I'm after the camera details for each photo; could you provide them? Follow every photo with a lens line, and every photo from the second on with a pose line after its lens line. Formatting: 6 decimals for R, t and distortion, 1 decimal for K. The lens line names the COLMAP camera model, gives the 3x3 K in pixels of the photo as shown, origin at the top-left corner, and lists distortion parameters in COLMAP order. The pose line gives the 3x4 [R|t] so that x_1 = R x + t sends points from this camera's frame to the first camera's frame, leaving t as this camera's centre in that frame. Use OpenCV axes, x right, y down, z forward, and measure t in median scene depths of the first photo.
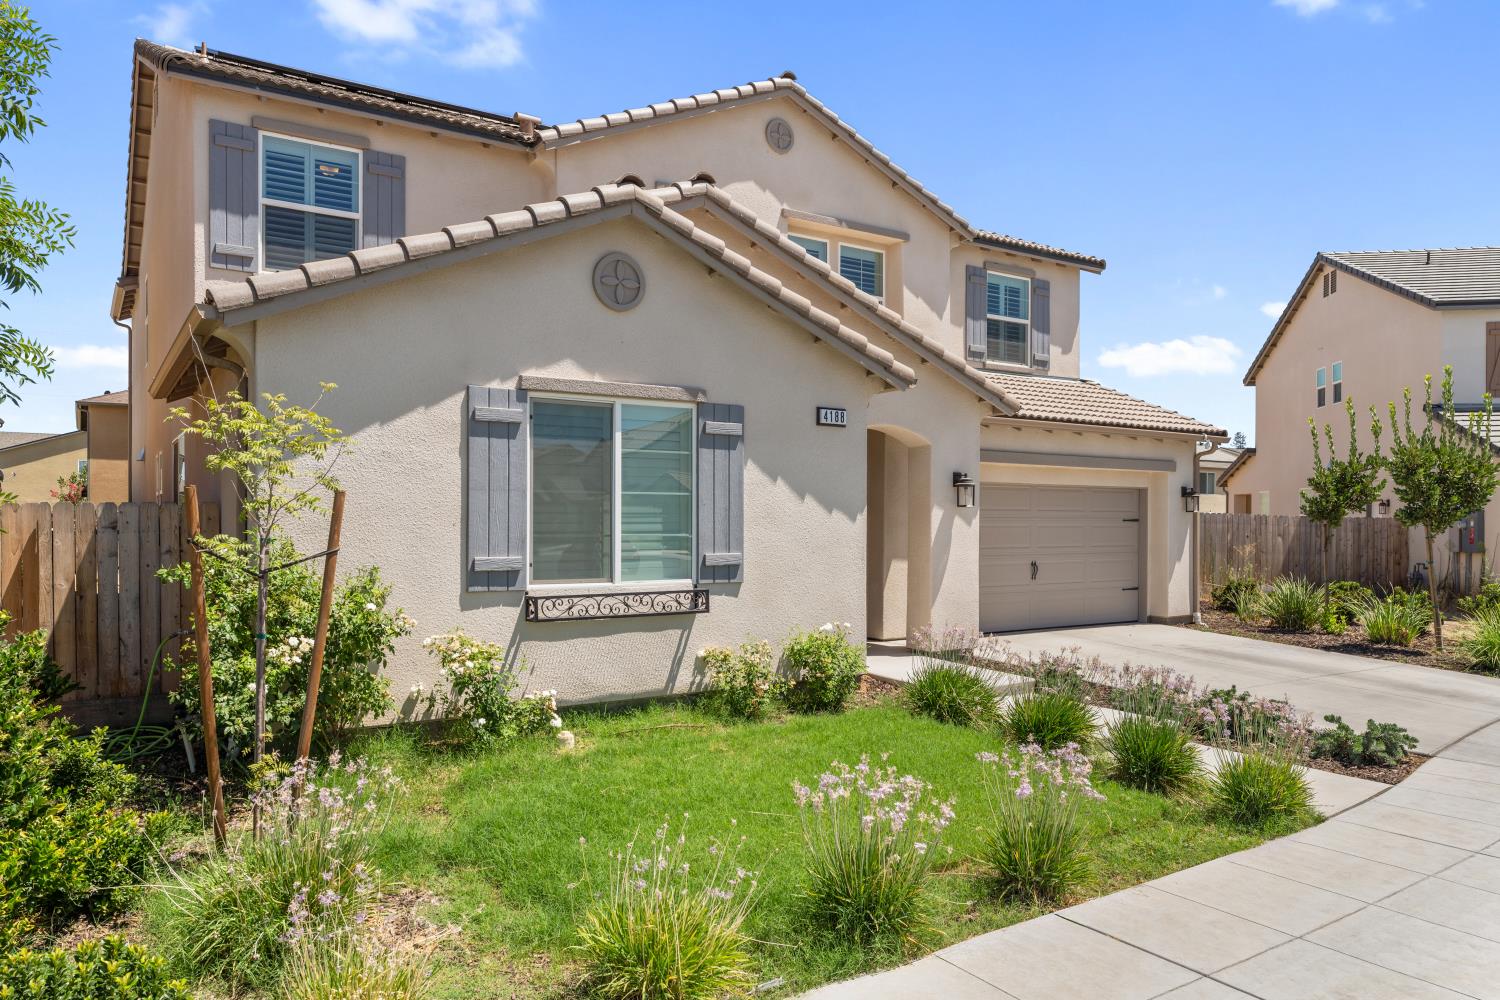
lens RADIAL K [[985.0, 0, 717.6], [0, 985.0, 528.6], [0, 0, 1]] dist [0.002708, 0.002640]
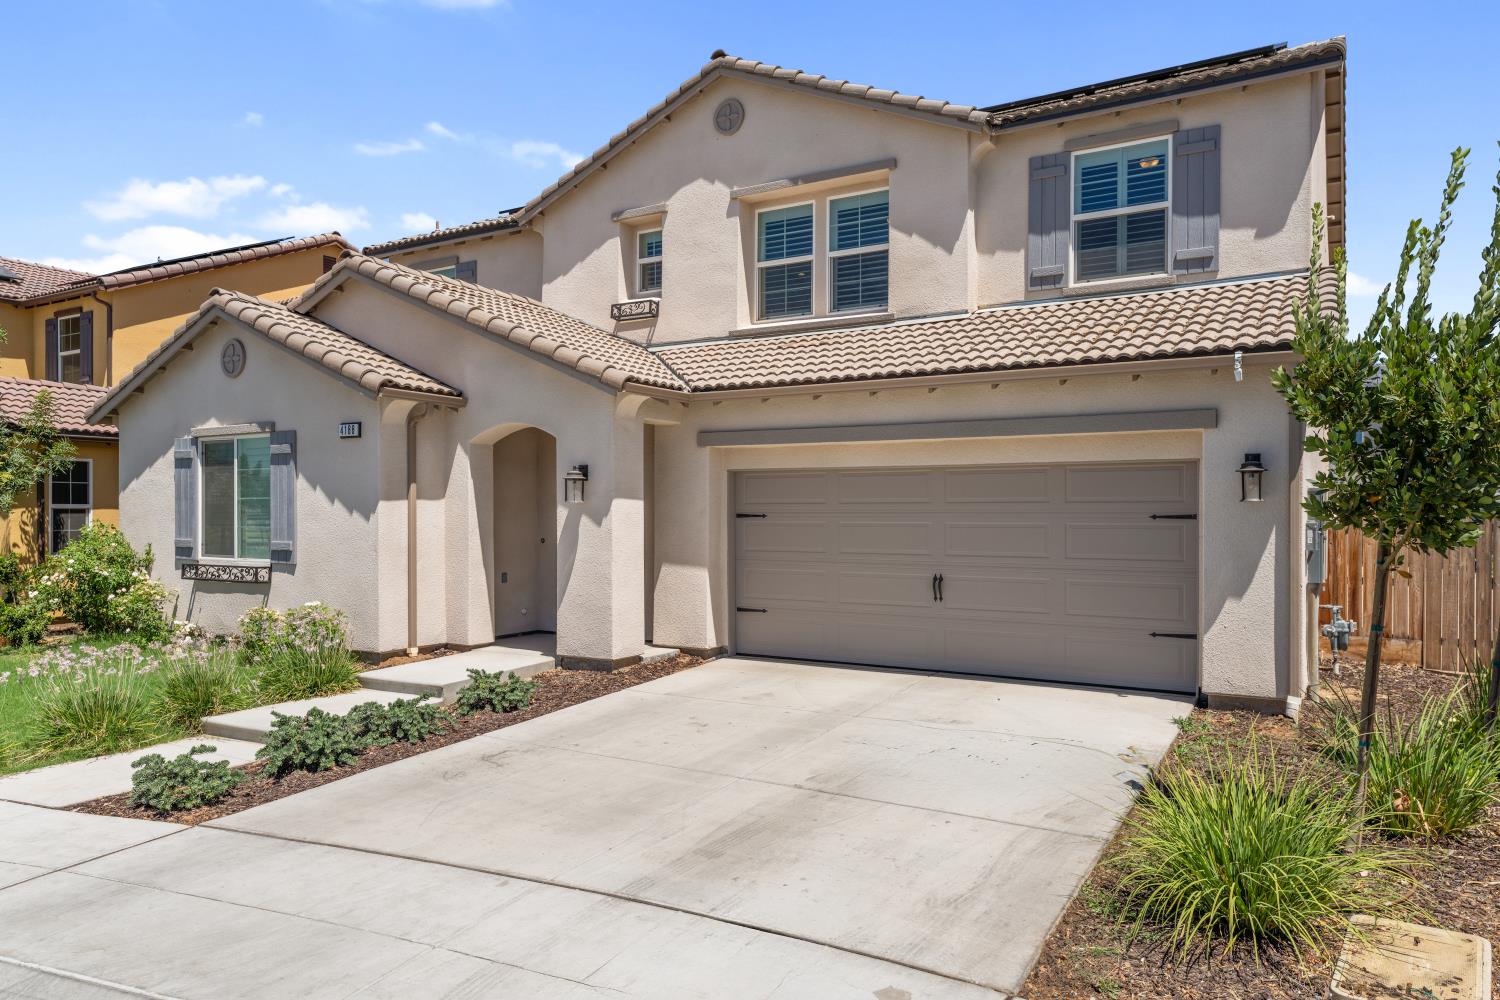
lens RADIAL K [[991.5, 0, 755.6], [0, 991.5, 512.9], [0, 0, 1]] dist [0.002983, -0.002536]
pose [[0.465839, -0.005695, -0.884851, 1.486003], [-0.006698, 0.999928, -0.009961, -0.005018], [0.884844, 0.010567, 0.465767, 0.924137]]
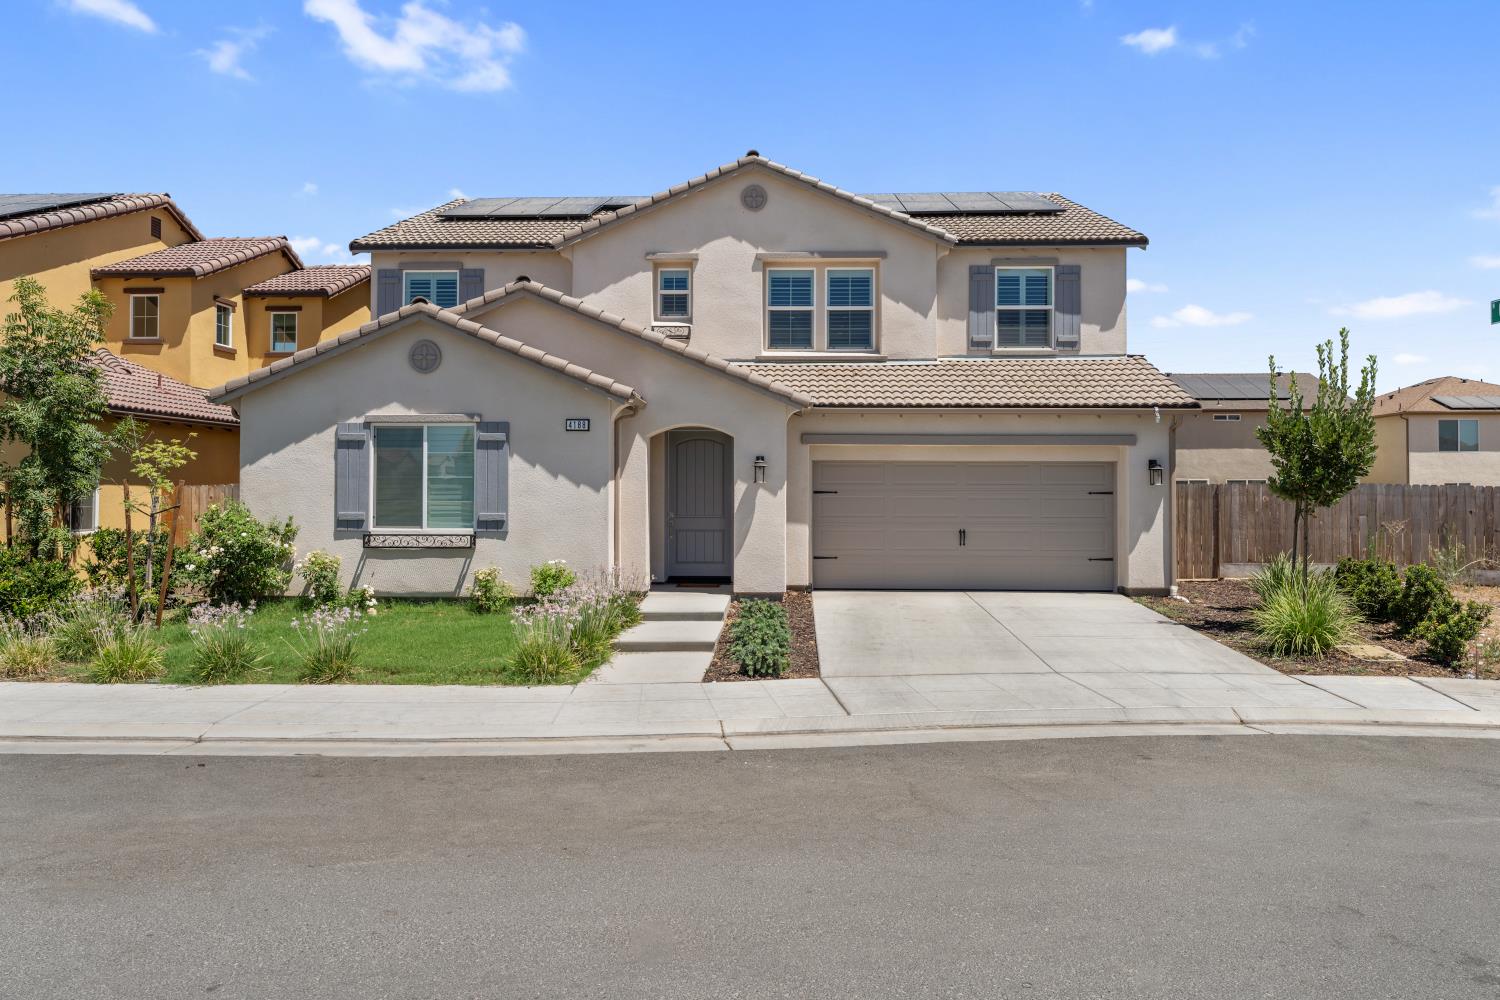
lens RADIAL K [[985.0, 0, 759.8], [0, 985.0, 468.7], [0, 0, 1]] dist [0.002708, 0.002640]
pose [[0.833767, -0.014419, -0.551928, 1.255647], [-0.004143, 0.999467, -0.032370, 0.002809], [0.552101, 0.029276, 0.833263, -0.116649]]
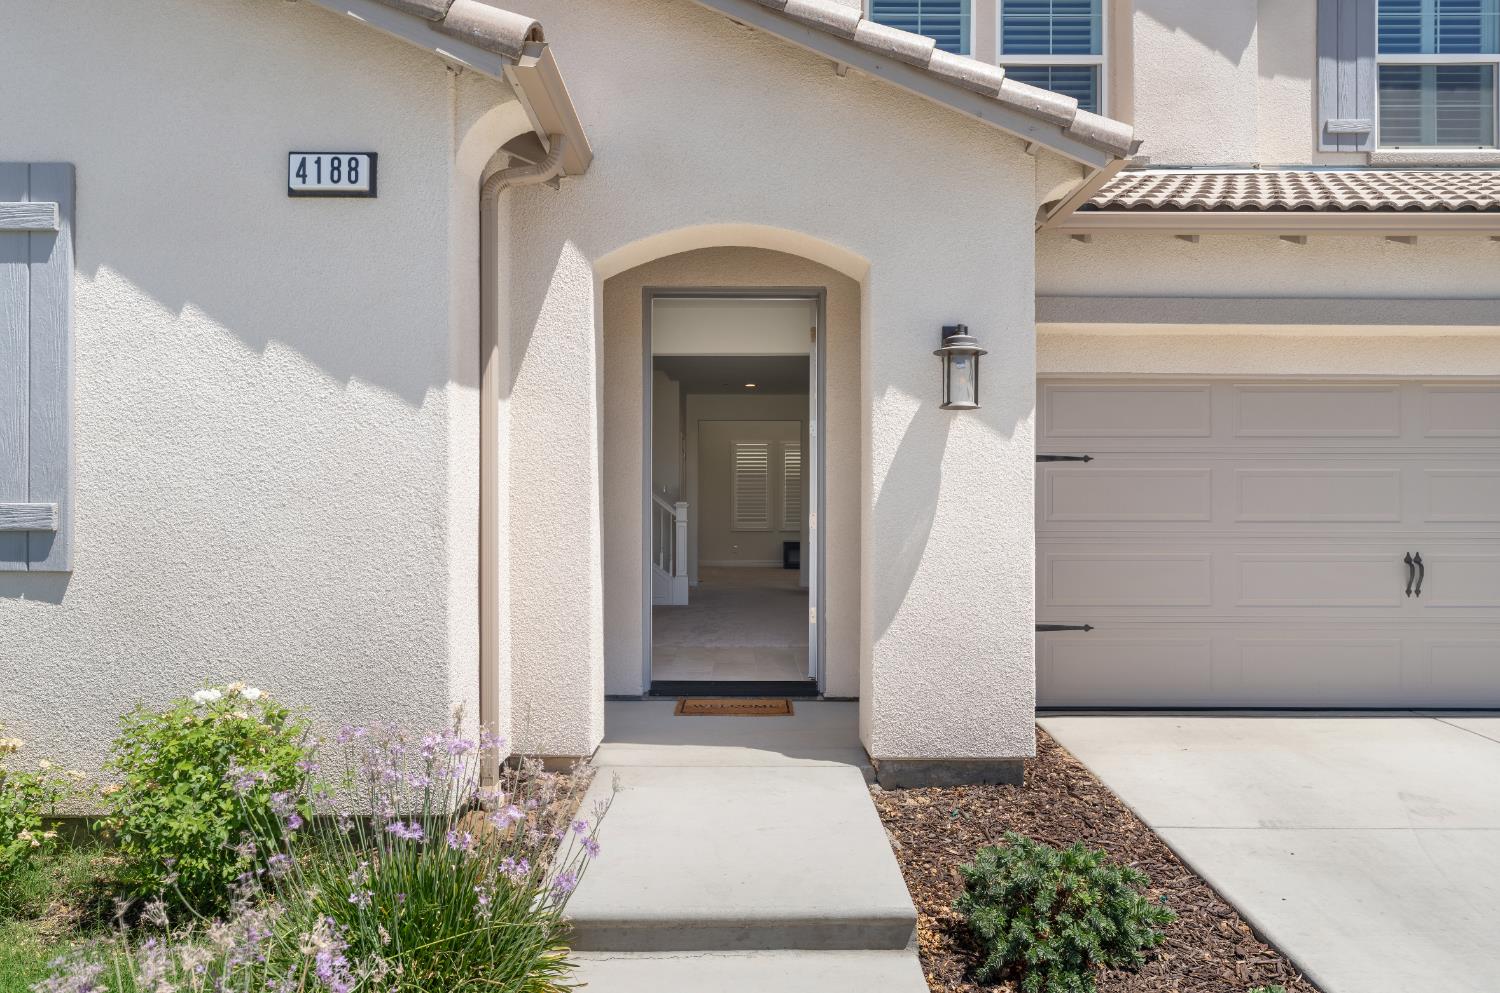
lens RADIAL K [[985.0, 0, 737.9], [0, 985.0, 499.6], [0, 0, 1]] dist [0.002708, 0.002640]
pose [[0.846536, -0.008630, -0.532261, 0.502149], [-0.002125, 0.999806, -0.019591, 0.031300], [0.532327, 0.017716, 0.846353, 0.786424]]
